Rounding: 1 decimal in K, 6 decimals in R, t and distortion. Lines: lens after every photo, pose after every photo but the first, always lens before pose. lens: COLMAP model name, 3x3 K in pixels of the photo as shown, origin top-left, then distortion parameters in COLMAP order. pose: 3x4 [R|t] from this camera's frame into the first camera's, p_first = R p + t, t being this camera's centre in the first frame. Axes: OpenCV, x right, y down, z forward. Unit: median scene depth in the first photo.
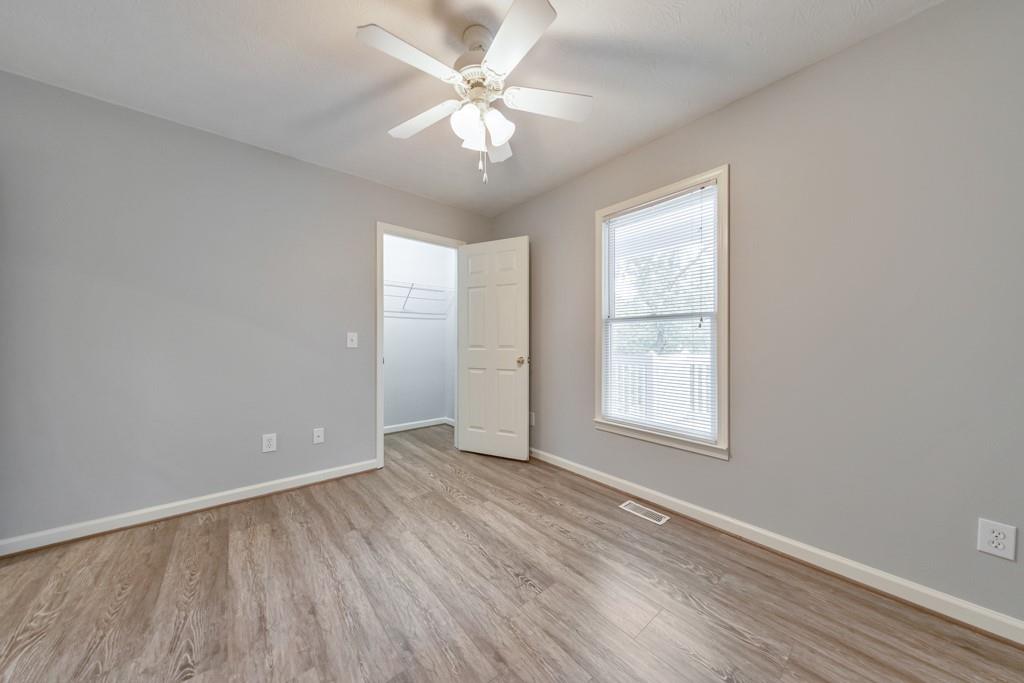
lens RADIAL K [[345.4, 0, 512.0], [0, 345.4, 341.5], [0, 0, 1]] dist [0.000673, 0.000077]
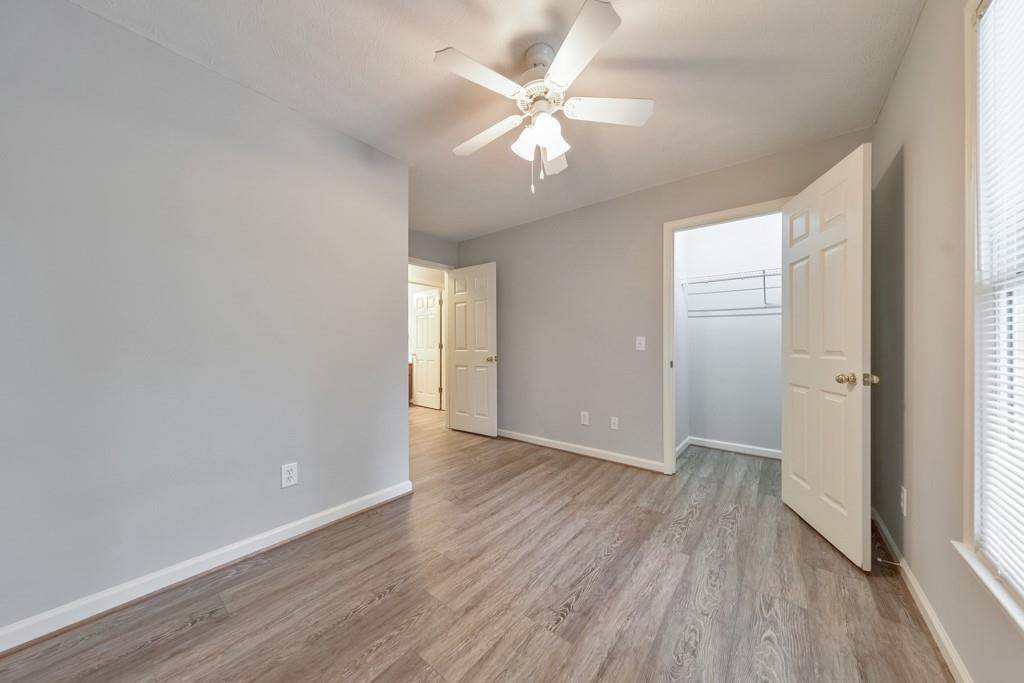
lens RADIAL K [[341.5, 0, 510.0], [0, 341.5, 334.9], [0, 0, 1]] dist [-0.000164, 0.000009]
pose [[0.178588, -0.026261, -0.983573, 0.709394], [-0.004279, 0.999614, -0.027467, 0.004414], [0.983915, 0.009114, 0.178406, 0.563597]]
